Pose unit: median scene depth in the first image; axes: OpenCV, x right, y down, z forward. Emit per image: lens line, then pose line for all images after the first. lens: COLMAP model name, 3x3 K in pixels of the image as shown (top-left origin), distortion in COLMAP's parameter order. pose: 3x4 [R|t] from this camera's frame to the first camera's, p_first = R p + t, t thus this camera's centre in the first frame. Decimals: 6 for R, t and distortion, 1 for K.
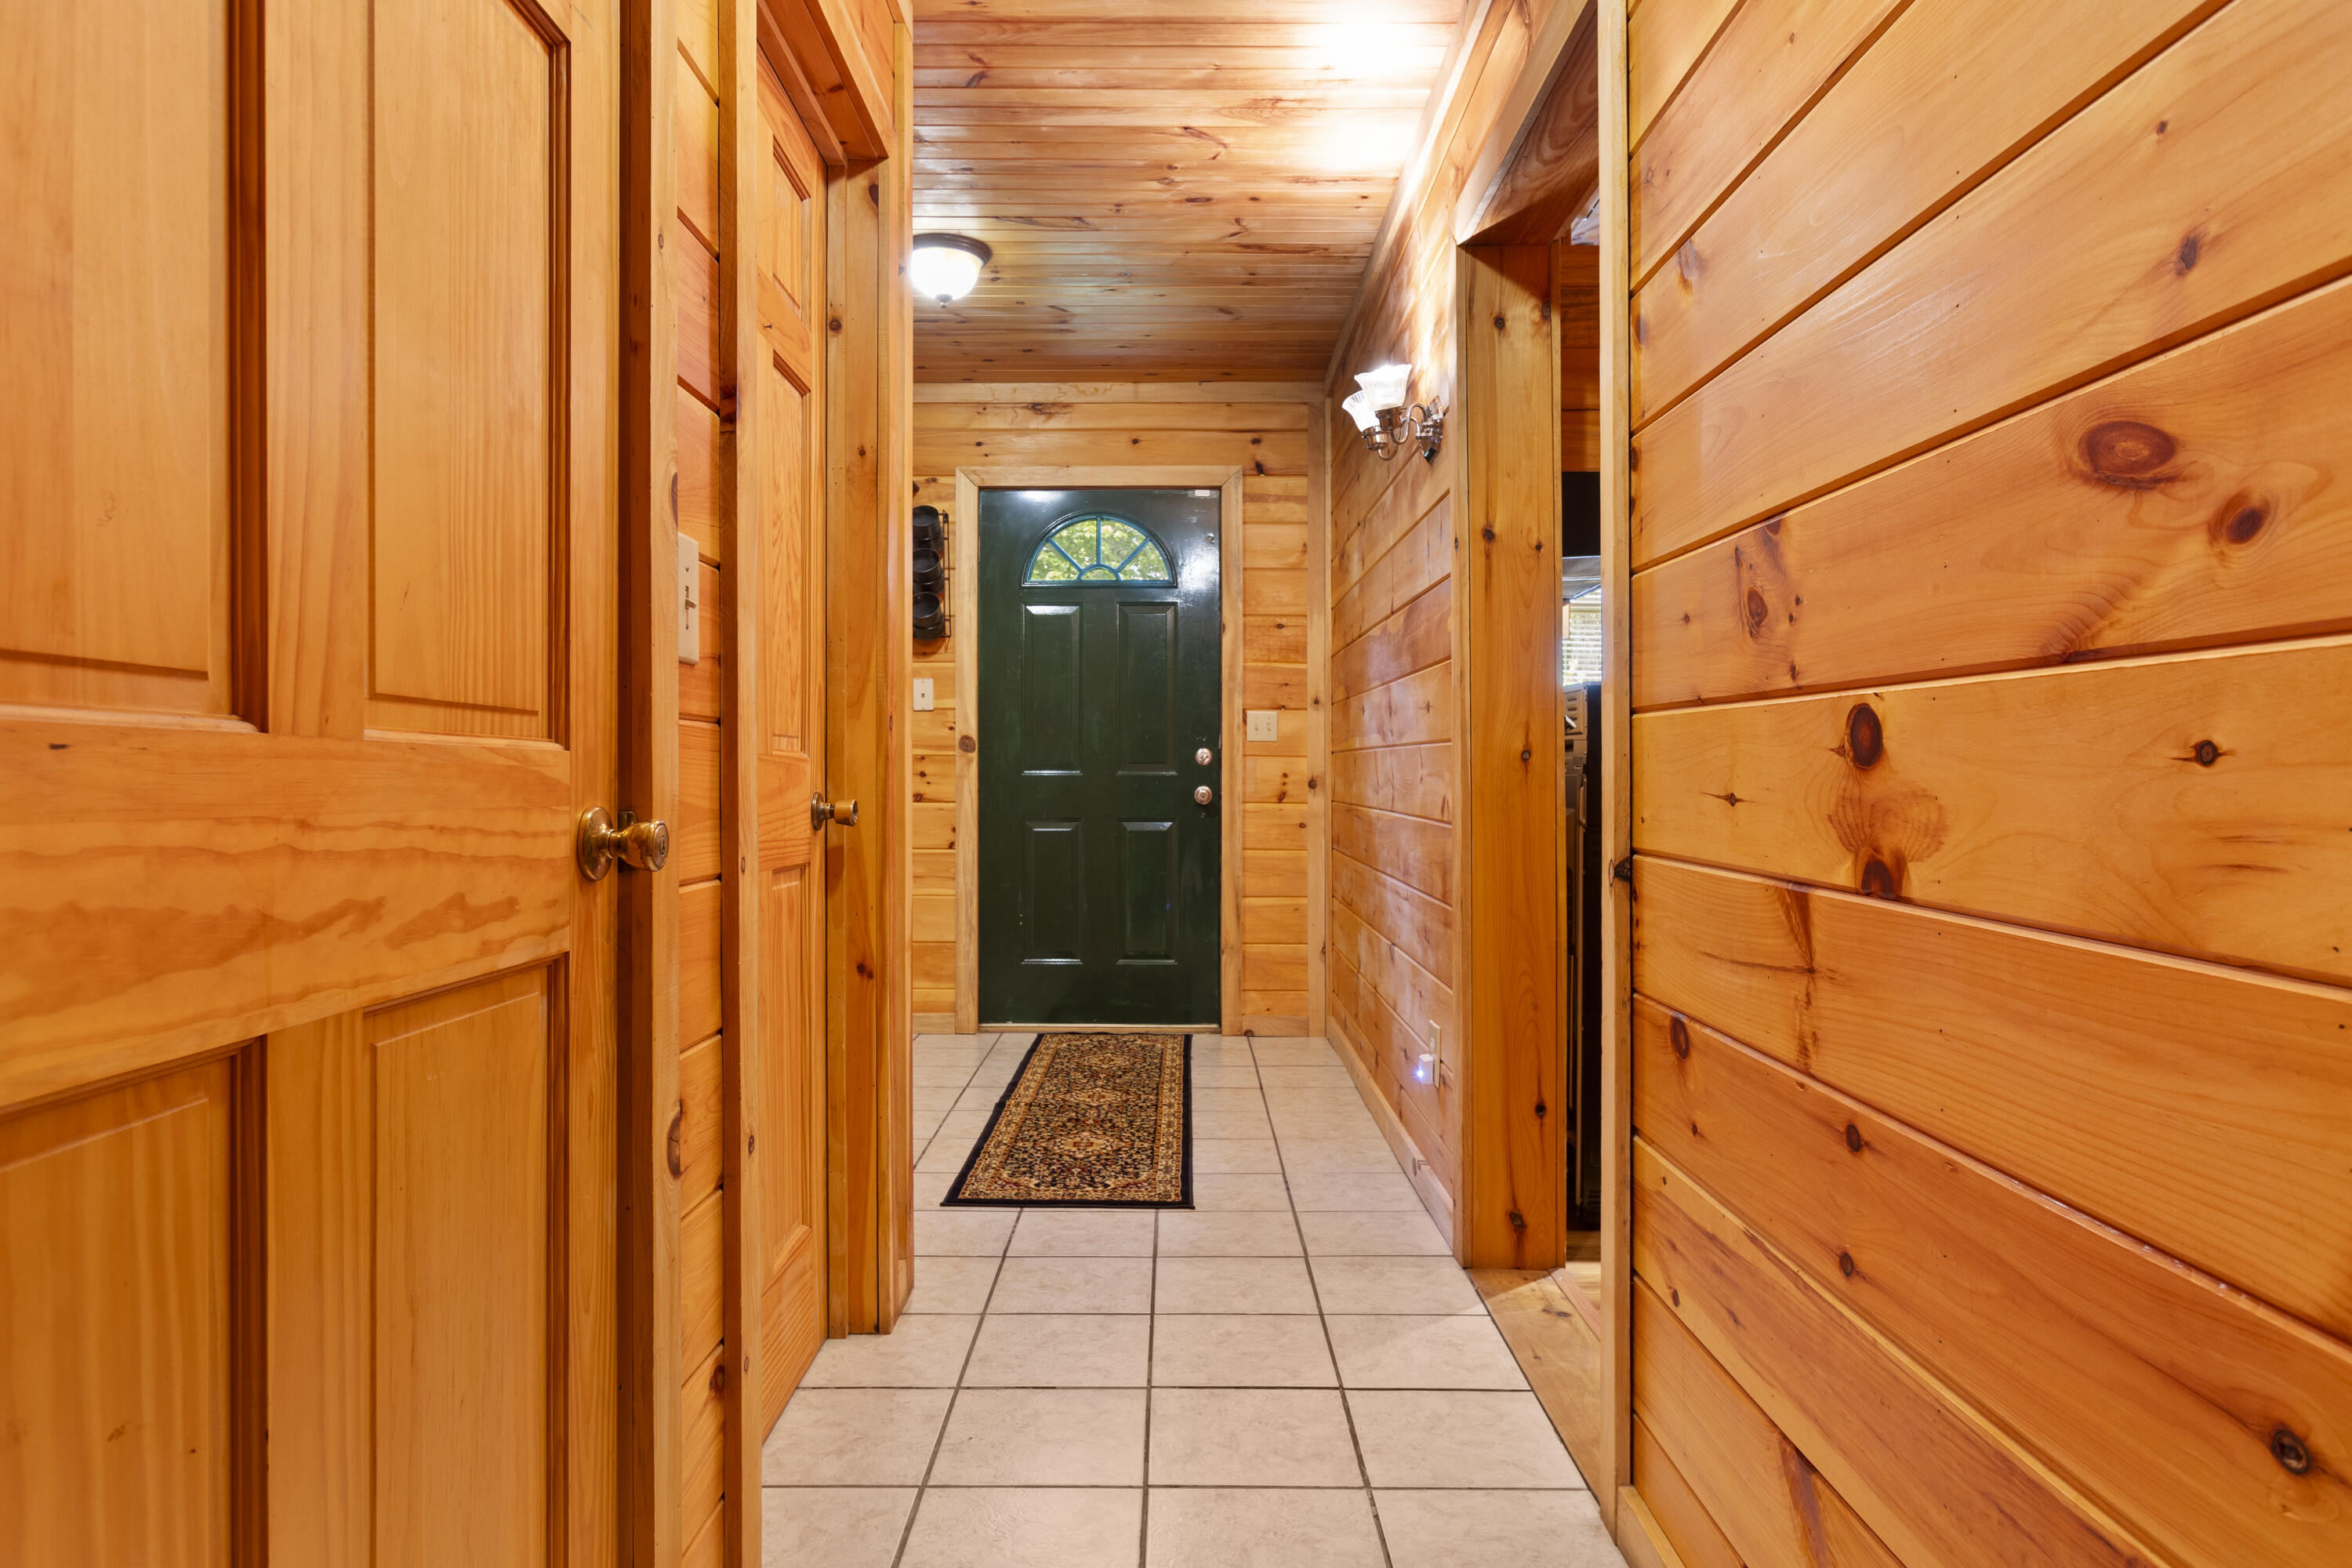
lens RADIAL K [[1490.1, 0, 1176.5], [0, 1490.1, 779.9], [0, 0, 1]] dist [0.000461, 0.000013]
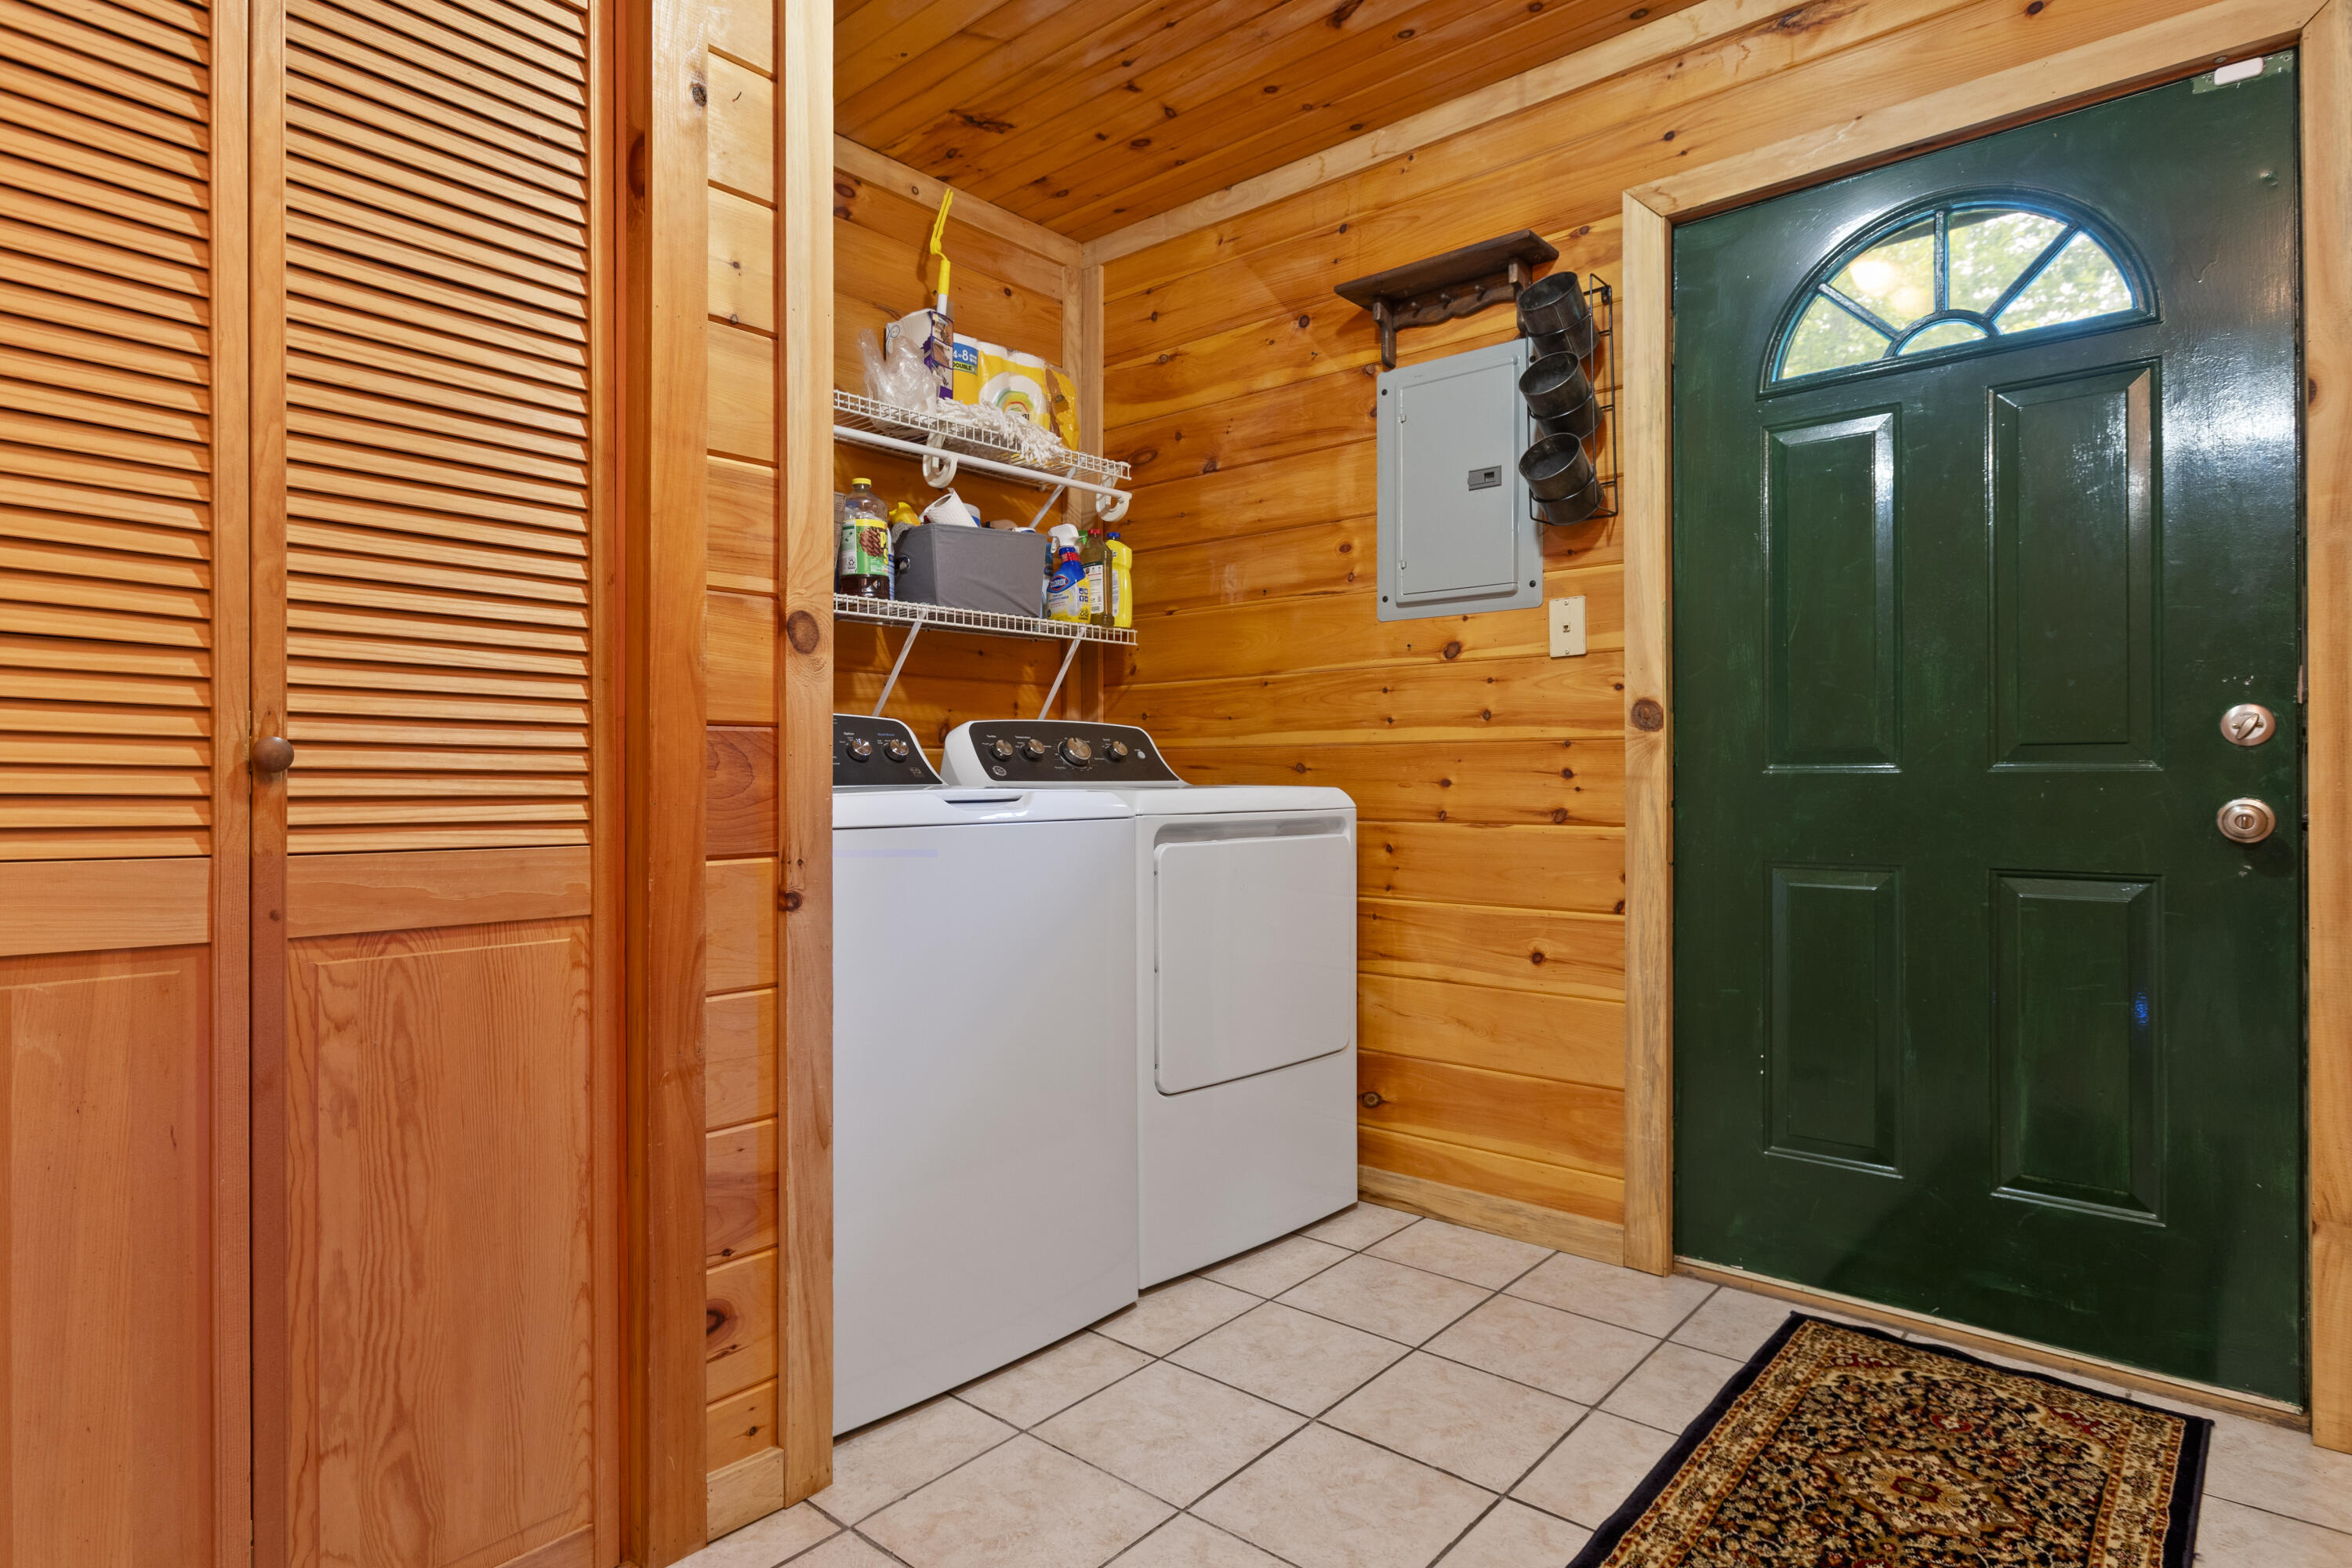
lens RADIAL K [[1235.3, 0, 1166.5], [0, 1235.3, 781.3], [0, 0, 1]] dist [-0.002234, -0.001133]
pose [[0.754380, -0.004237, -0.656425, 0.016545], [-0.000973, 0.999971, -0.007573, 0.002616], [0.656438, 0.006351, 0.754354, 0.561965]]
